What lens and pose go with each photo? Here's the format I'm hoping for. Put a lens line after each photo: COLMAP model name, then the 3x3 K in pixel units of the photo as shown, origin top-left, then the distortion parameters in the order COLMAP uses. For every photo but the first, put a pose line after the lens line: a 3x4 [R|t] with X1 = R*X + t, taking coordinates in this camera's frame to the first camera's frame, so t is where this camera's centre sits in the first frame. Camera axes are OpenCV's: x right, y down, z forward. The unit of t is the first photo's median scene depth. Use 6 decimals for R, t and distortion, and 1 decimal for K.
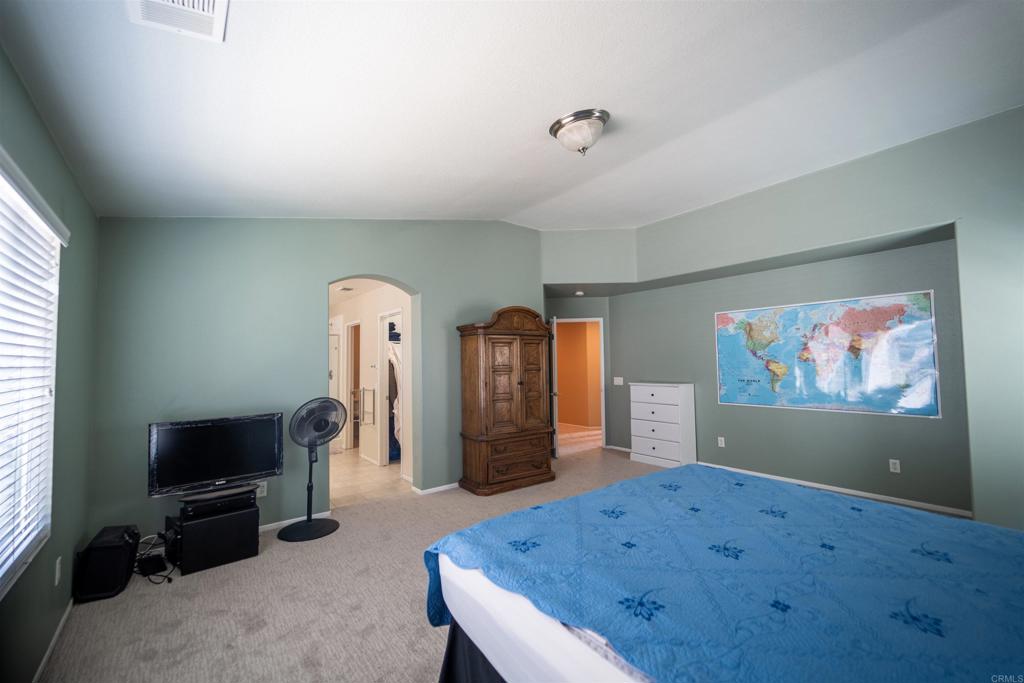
lens RADIAL K [[419.4, 0, 512.0], [0, 419.4, 341.5], [0, 0, 1]] dist [-0.000245, -0.000053]
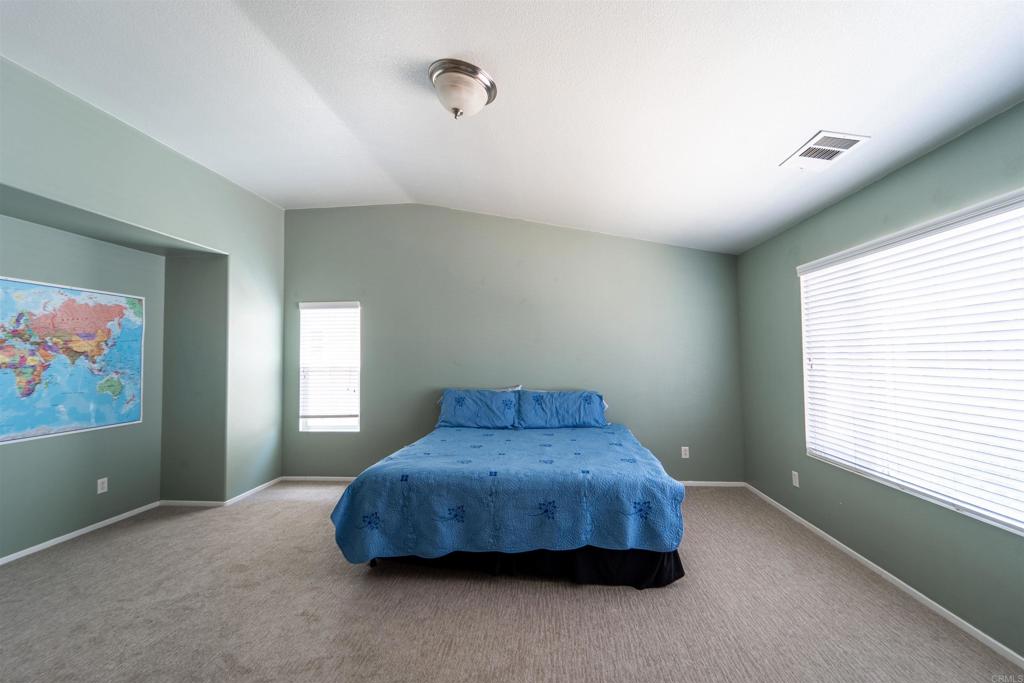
lens RADIAL K [[408.9, 0, 512.0], [0, 408.9, 341.5], [0, 0, 1]] dist [-0.001462, -0.000157]
pose [[-0.725643, 0.049585, 0.686282, -0.278632], [-0.010656, 0.996471, -0.083263, 0.049471], [-0.687989, -0.067733, -0.722554, 0.916140]]
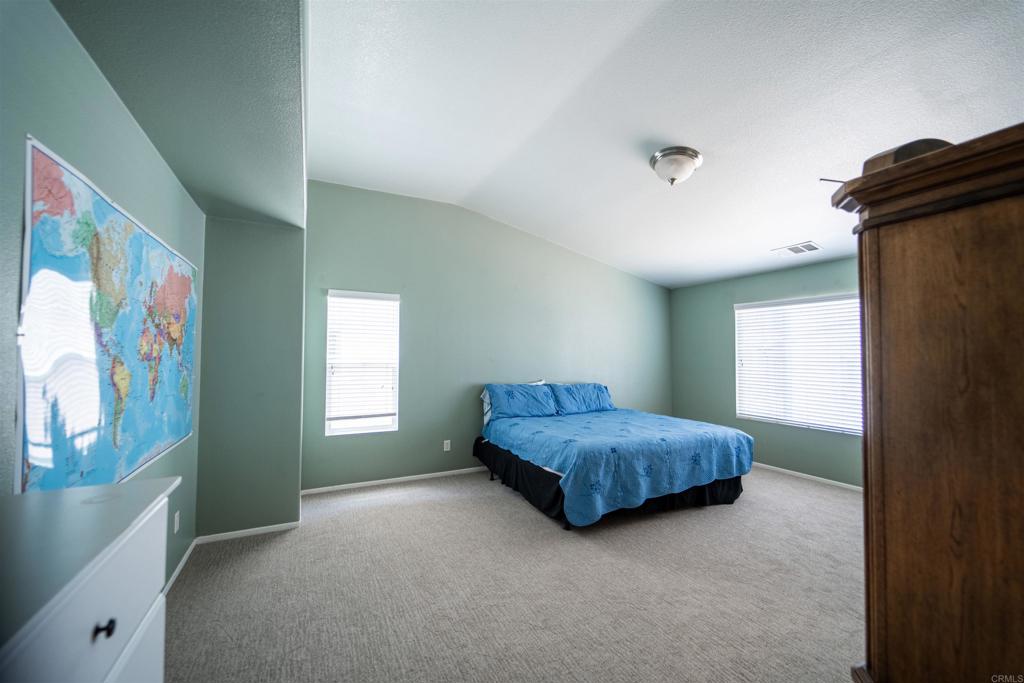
lens RADIAL K [[408.9, 0, 512.0], [0, 408.9, 341.5], [0, 0, 1]] dist [-0.001462, -0.000157]
pose [[-0.979165, 0.014520, 0.202549, 0.248410], [-0.002615, 0.996456, -0.084075, 0.062349], [-0.203052, -0.082853, -0.975656, 1.349131]]
